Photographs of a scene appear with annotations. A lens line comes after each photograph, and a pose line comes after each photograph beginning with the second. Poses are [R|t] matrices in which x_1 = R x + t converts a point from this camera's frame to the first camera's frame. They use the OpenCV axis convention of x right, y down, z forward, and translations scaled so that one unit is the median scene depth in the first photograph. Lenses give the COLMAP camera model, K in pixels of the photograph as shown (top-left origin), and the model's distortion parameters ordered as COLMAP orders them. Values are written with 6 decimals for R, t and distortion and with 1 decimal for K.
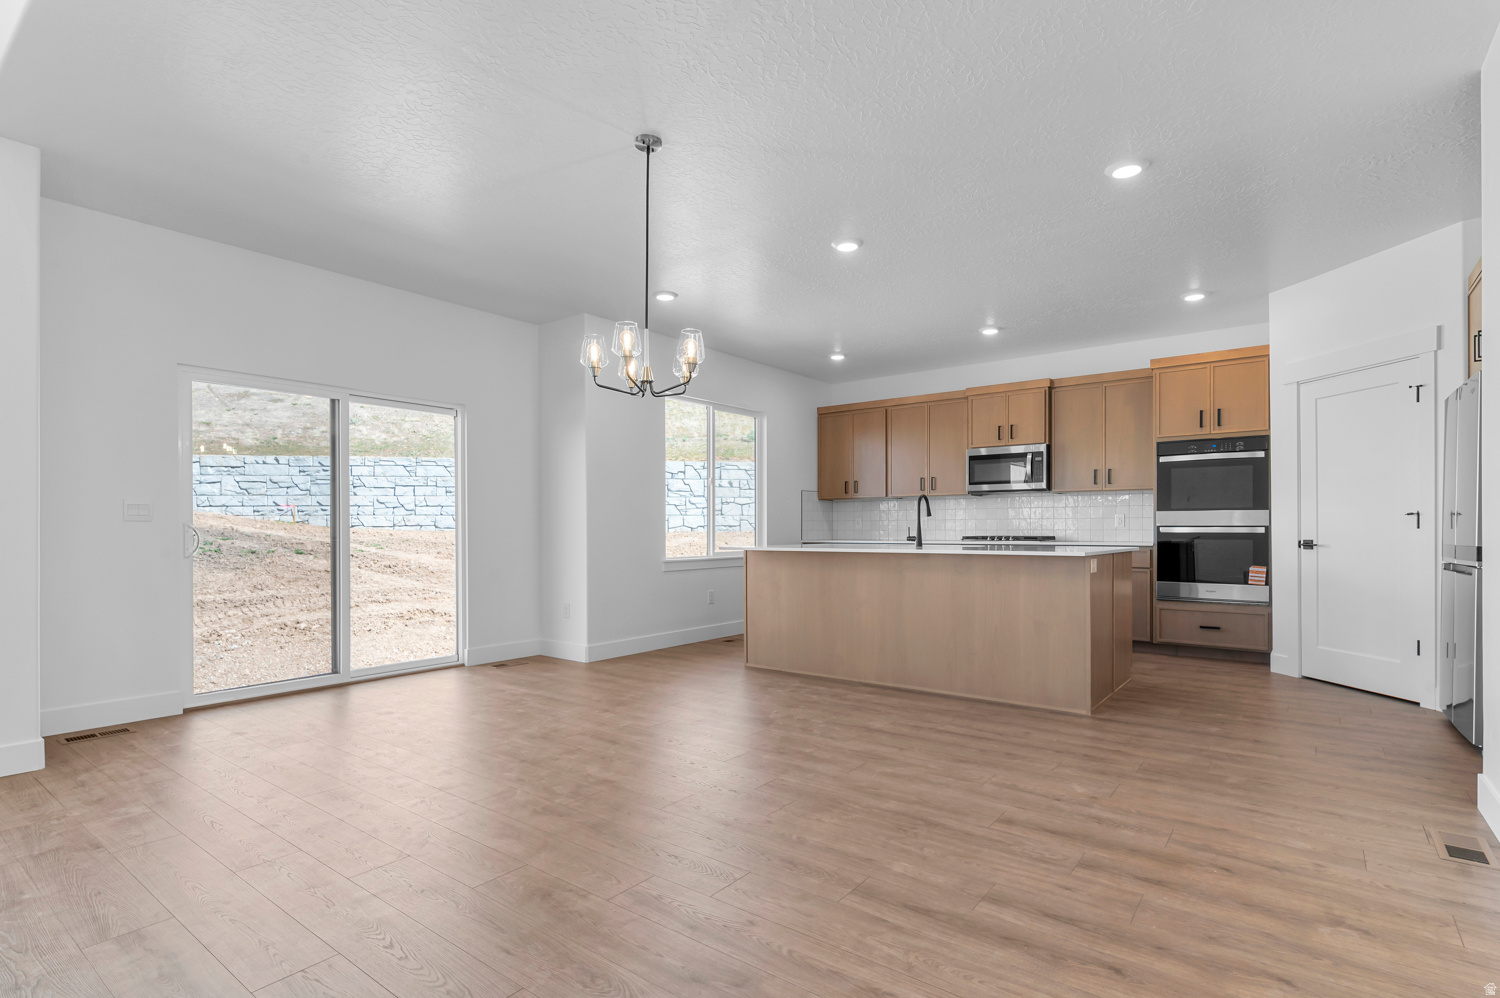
lens RADIAL K [[733.9, 0, 749.1], [0, 733.9, 530.6], [0, 0, 1]] dist [0.000748, 0.000355]
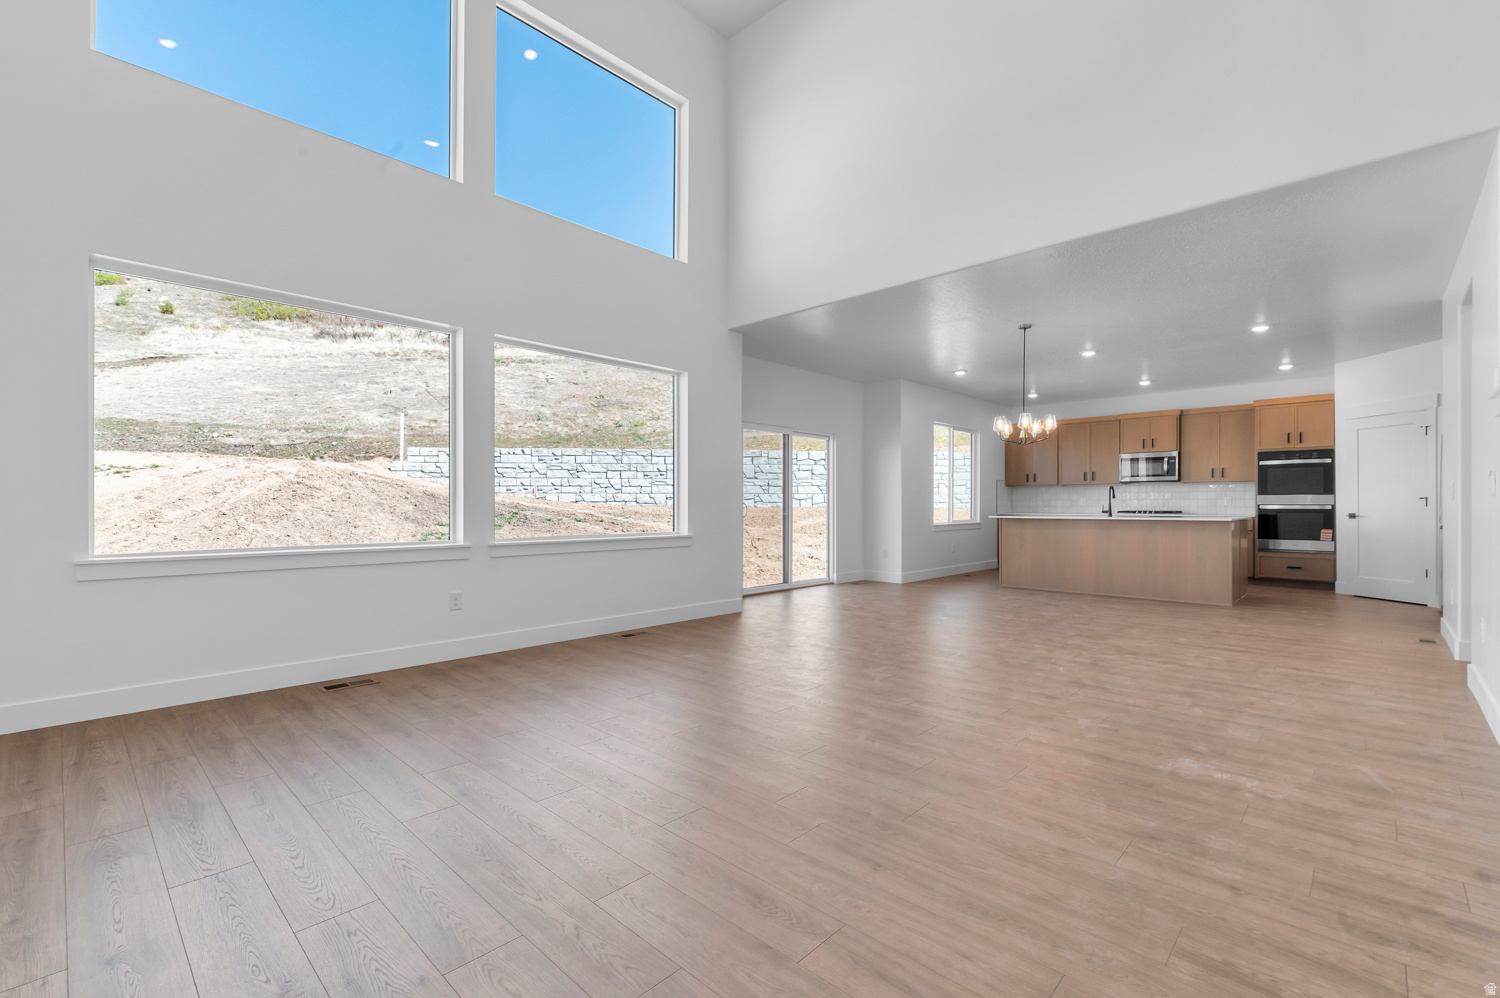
lens RADIAL K [[657.7, 0, 757.6], [0, 657.7, 504.0], [0, 0, 1]] dist [0.002808, 0.000190]
pose [[0.995177, 0.003608, -0.098032, -0.342069], [-0.003883, 0.999989, -0.002616, 0.000267], [0.098021, 0.002984, 0.995180, -0.471156]]
